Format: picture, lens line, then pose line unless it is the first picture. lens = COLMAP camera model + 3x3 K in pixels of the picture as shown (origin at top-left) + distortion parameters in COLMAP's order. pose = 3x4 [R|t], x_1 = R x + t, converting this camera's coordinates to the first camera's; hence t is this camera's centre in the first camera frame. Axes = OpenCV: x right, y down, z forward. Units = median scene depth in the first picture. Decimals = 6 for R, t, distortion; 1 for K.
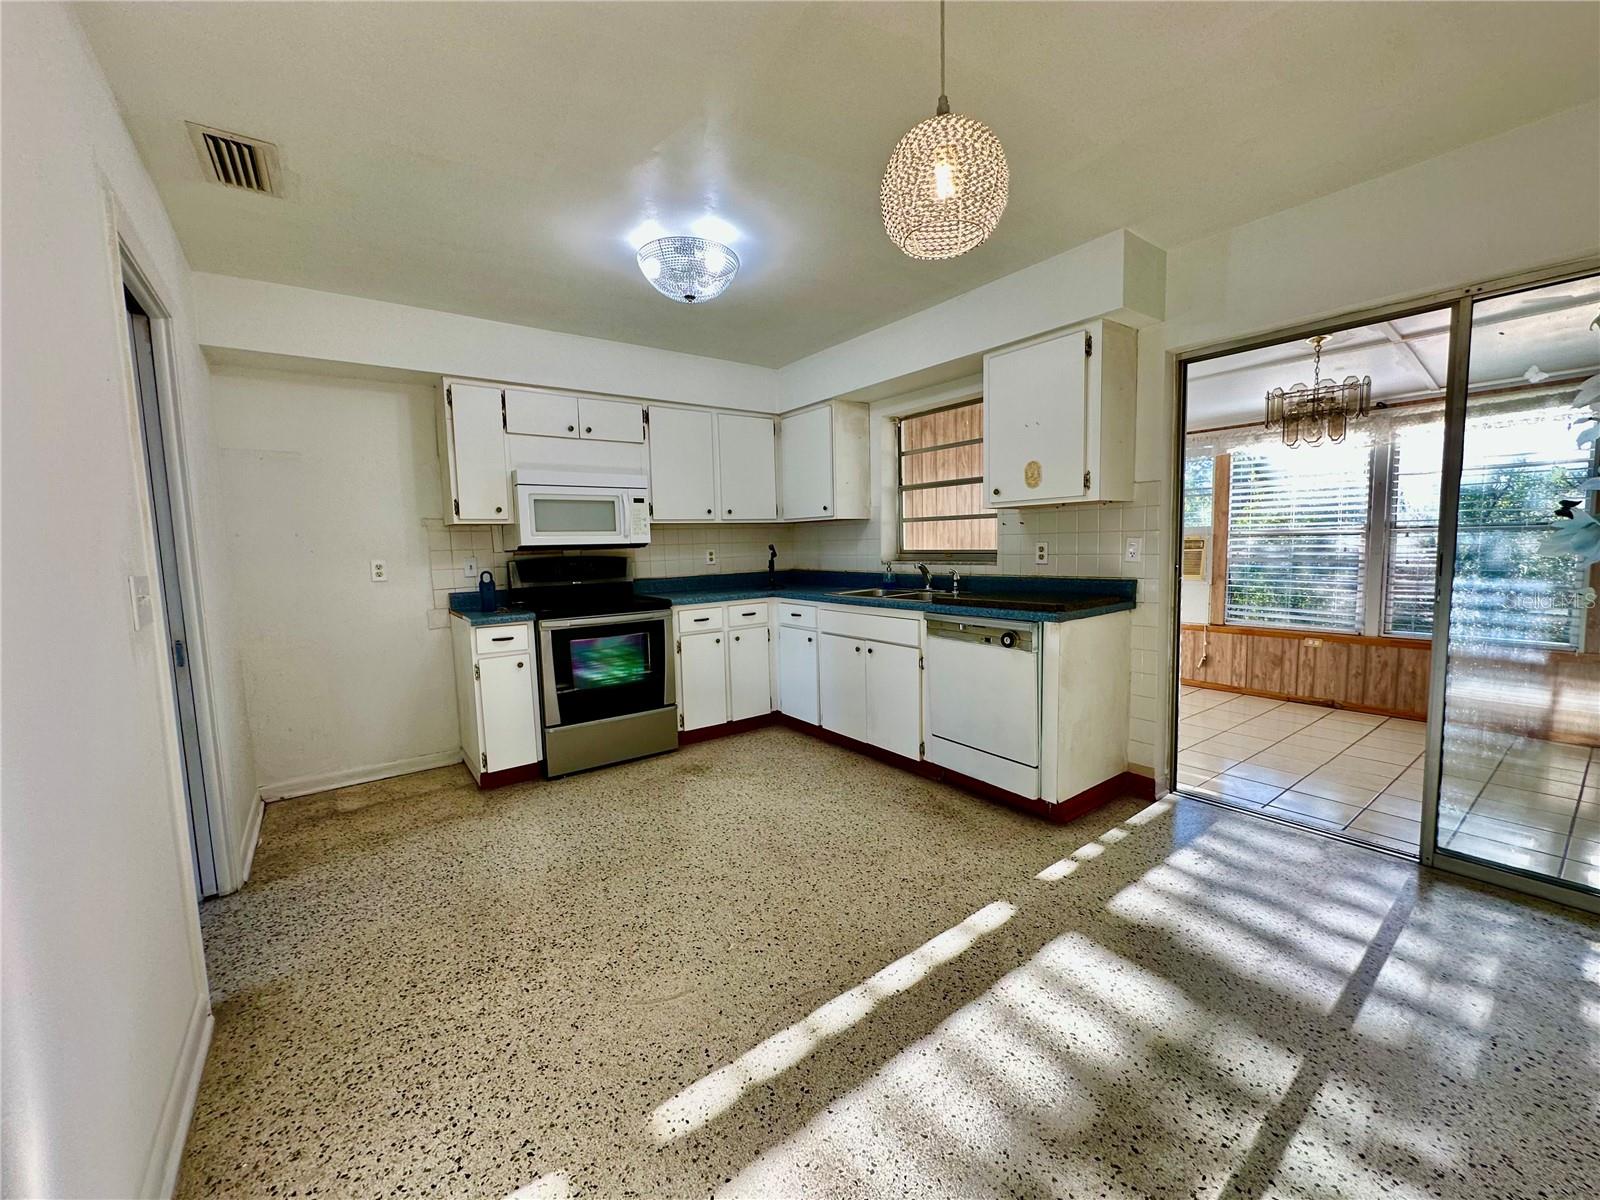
lens RADIAL K [[638.9, 0, 798.8], [0, 638.9, 602.1], [0, 0, 1]] dist [-0.004167, 0.000946]
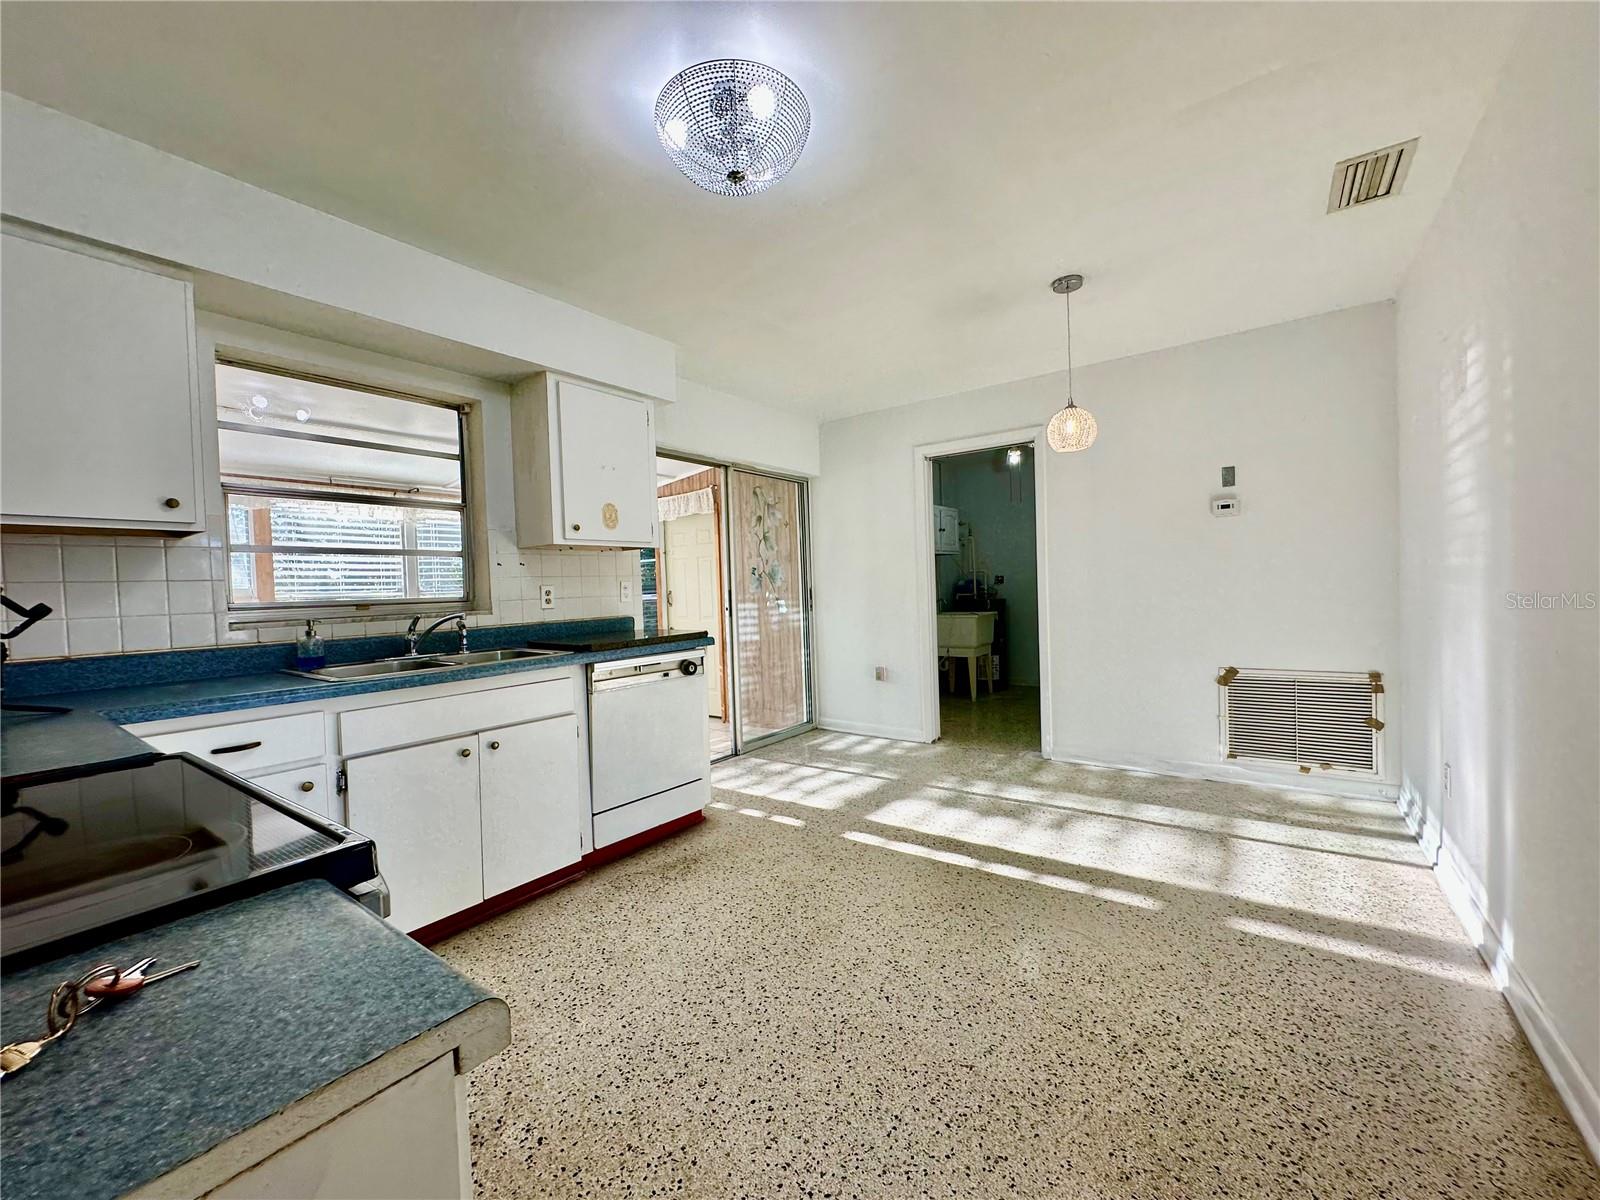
lens RADIAL K [[638.9, 0, 798.8], [0, 638.9, 602.1], [0, 0, 1]] dist [-0.004167, 0.000946]
pose [[-0.290966, 0.013212, 0.956642, -1.056663], [0.129019, 0.991313, 0.025550, -0.077752], [-0.947994, 0.130859, -0.290143, 1.560550]]
